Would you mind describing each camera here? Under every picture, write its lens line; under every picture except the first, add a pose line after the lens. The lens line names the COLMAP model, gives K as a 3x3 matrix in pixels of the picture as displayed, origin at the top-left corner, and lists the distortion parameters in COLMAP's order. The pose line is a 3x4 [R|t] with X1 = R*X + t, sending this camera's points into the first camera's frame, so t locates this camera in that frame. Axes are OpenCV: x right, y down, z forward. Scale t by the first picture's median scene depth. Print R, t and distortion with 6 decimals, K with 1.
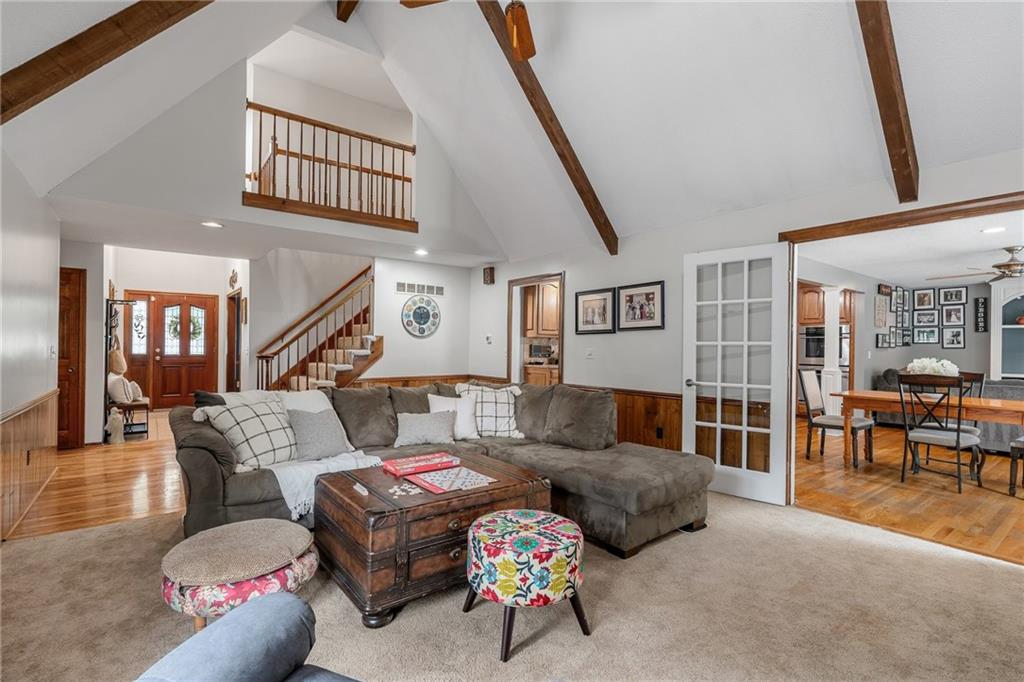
lens RADIAL K [[466.9, 0, 512.0], [0, 466.9, 341.0], [0, 0, 1]] dist [-0.015282, 0.000099]
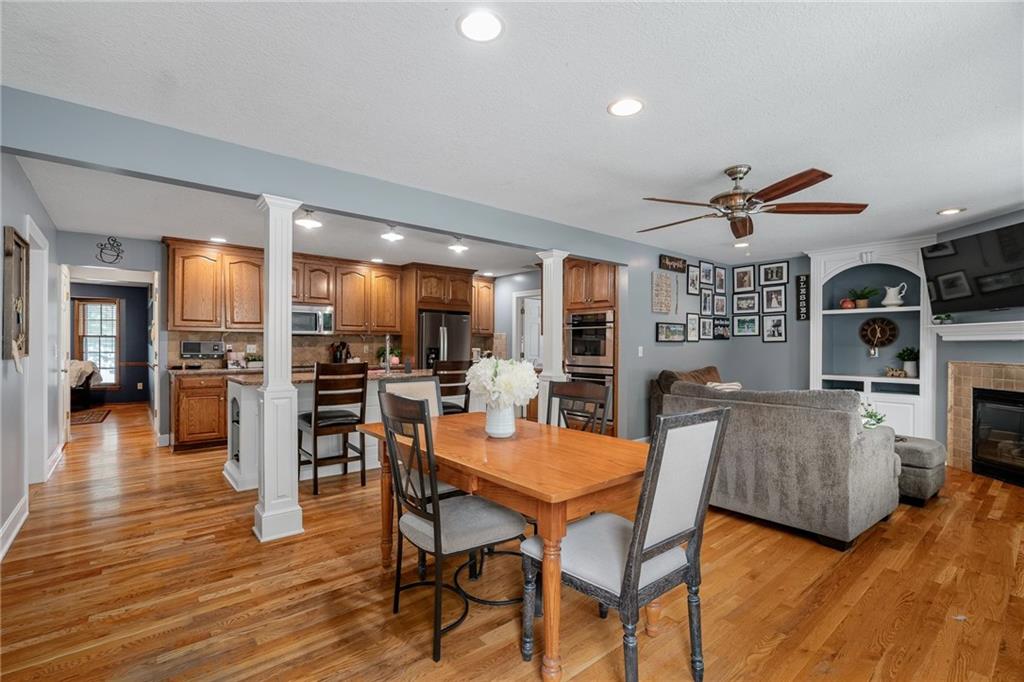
lens RADIAL K [[466.9, 0, 512.0], [0, 466.9, 341.0], [0, 0, 1]] dist [-0.015282, 0.000099]
pose [[0.997548, -0.007260, 0.069604, 0.475271], [0.007295, 0.999973, -0.000240, 0.011391], [-0.069600, 0.000748, 0.997575, 0.261008]]
